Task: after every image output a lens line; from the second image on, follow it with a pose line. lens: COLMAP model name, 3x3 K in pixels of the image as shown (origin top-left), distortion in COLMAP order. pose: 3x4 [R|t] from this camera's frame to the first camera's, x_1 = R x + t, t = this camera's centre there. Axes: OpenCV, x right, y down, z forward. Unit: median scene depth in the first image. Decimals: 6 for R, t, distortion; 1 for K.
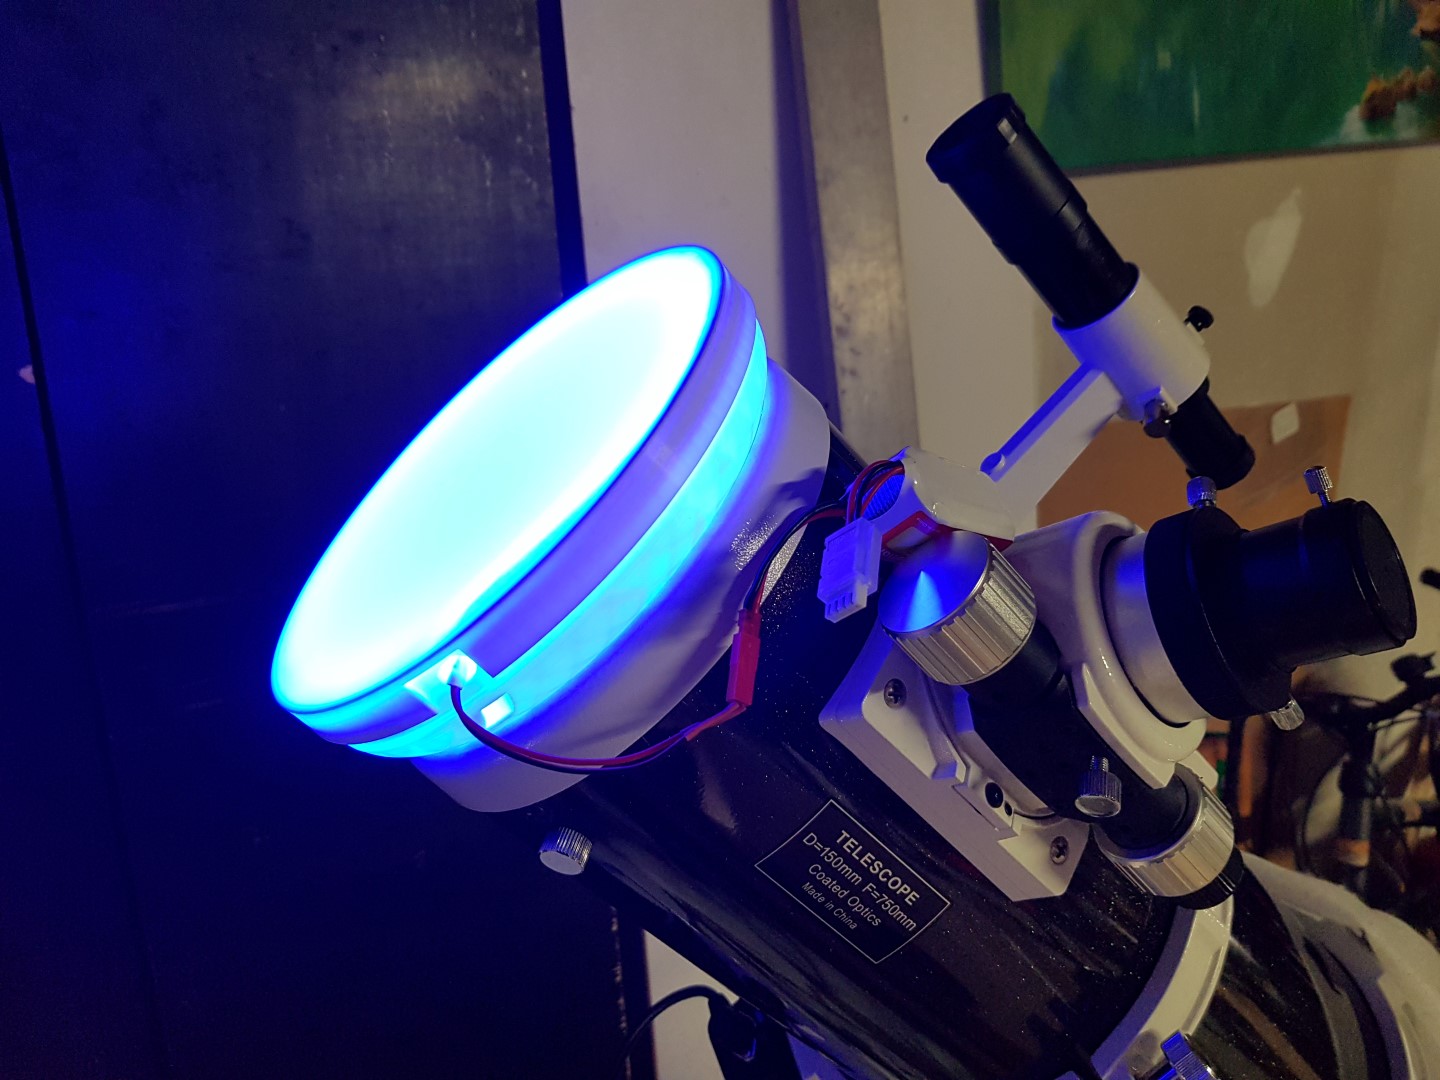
lens RADIAL K [[1185.2, 0, 720.0], [0, 1185.2, 540.0], [0, 0, 1]] dist [-0.009158, -0.006283]
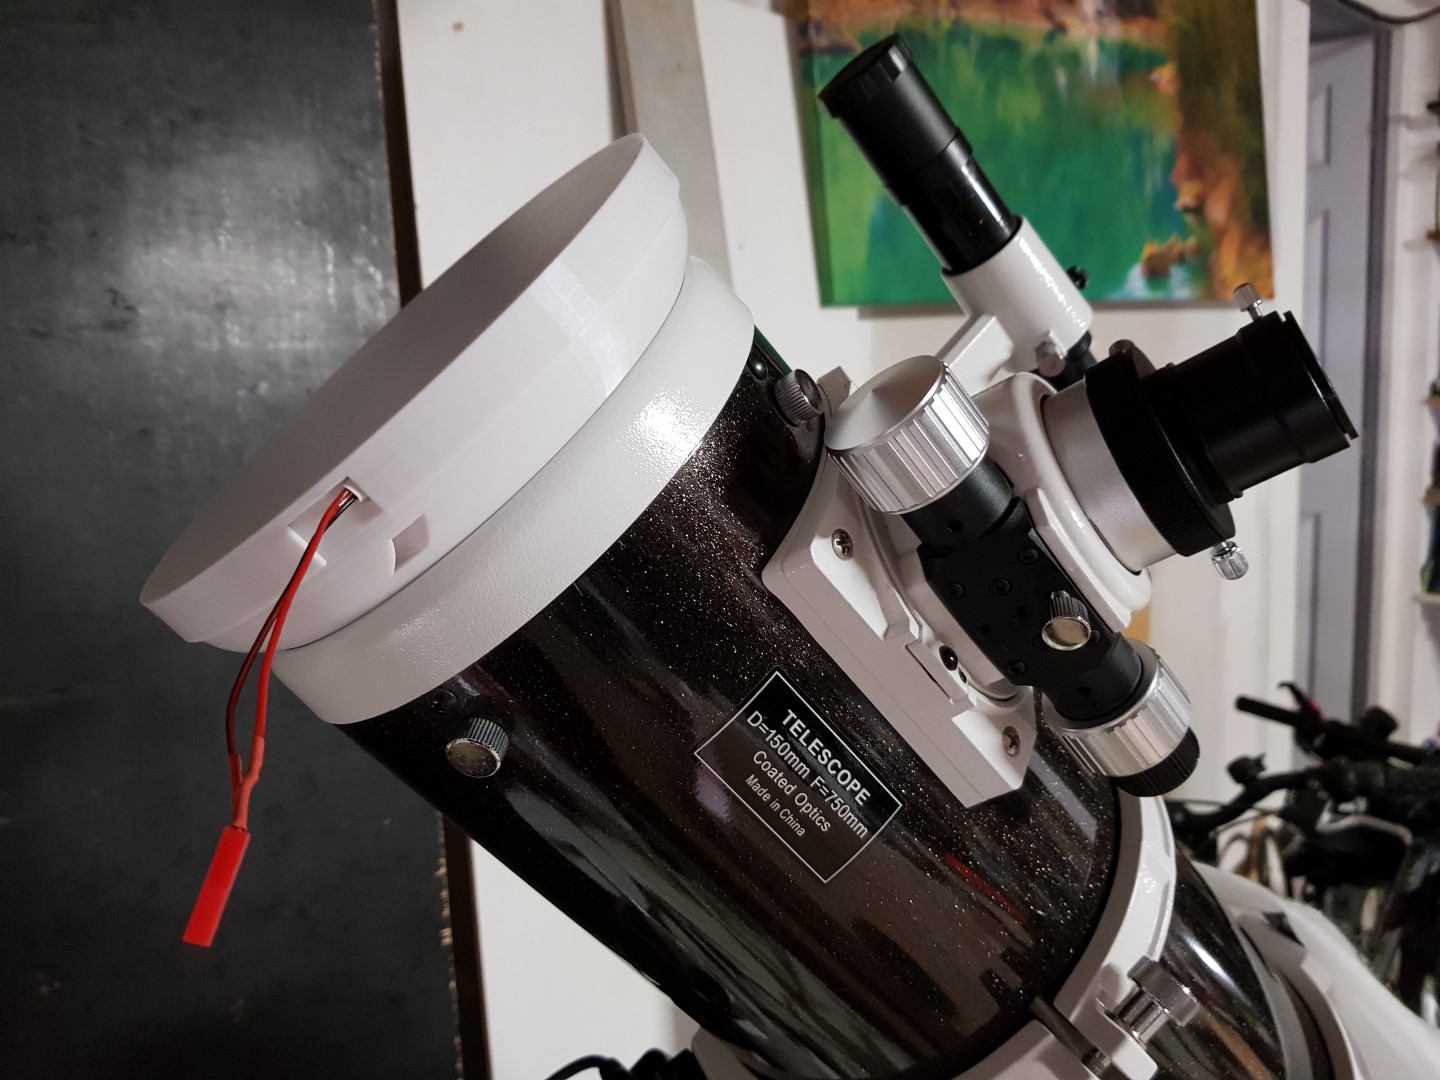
lens RADIAL K [[1187.2, 0, 720.0], [0, 1187.2, 540.0], [0, 0, 1]] dist [0.035351, -0.093373]
pose [[0.987741, -0.010978, 0.155714, -0.087012], [0.038621, 0.983699, -0.175629, 0.267172], [-0.151247, 0.179490, 0.972064, 0.093427]]
